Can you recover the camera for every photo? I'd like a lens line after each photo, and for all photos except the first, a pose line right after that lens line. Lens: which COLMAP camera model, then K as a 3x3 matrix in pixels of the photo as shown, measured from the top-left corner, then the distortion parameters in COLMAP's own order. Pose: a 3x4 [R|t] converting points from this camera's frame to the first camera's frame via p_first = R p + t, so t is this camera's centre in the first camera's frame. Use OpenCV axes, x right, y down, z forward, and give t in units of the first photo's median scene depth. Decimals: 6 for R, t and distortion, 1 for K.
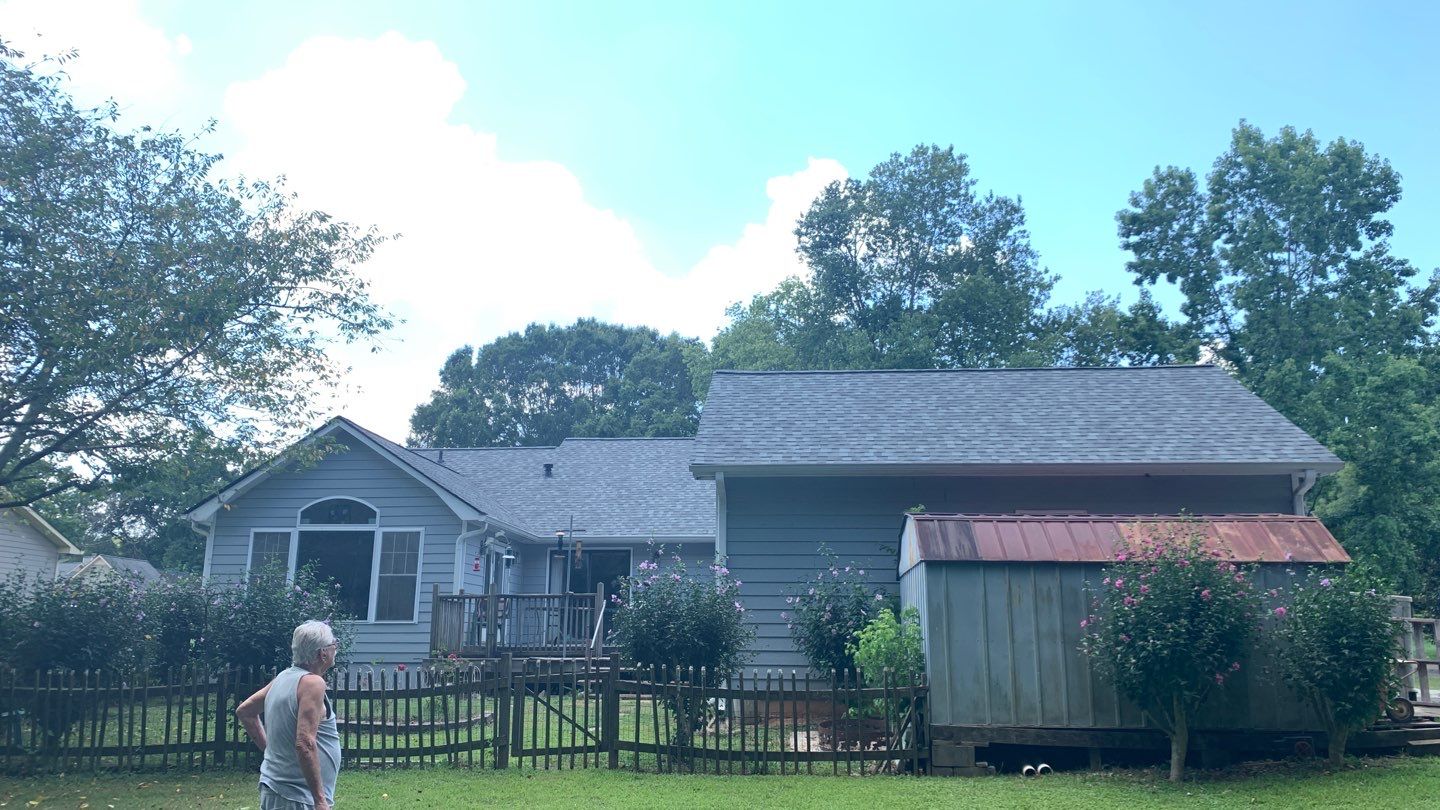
lens RADIAL K [[1070.8, 0, 720.0], [0, 1070.8, 405.0], [0, 0, 1]] dist [0.002075, -0.001056]
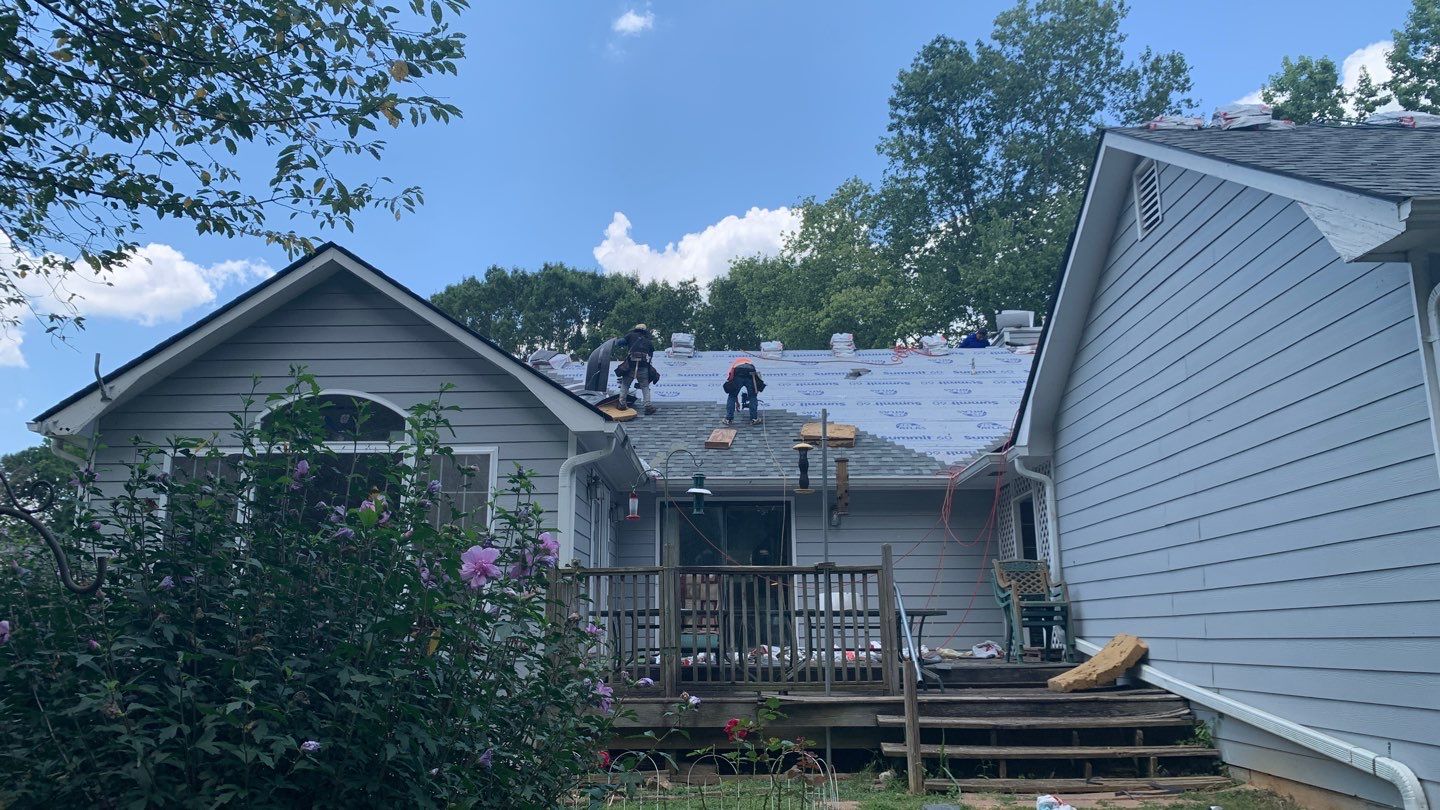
lens RADIAL K [[1070.8, 0, 720.0], [0, 1070.8, 405.0], [0, 0, 1]] dist [0.002075, -0.001056]
pose [[0.997483, -0.000540, 0.070909, -0.105661], [-0.000552, 0.999882, 0.015380, 0.044493], [-0.070909, -0.015380, 0.997364, 0.236466]]
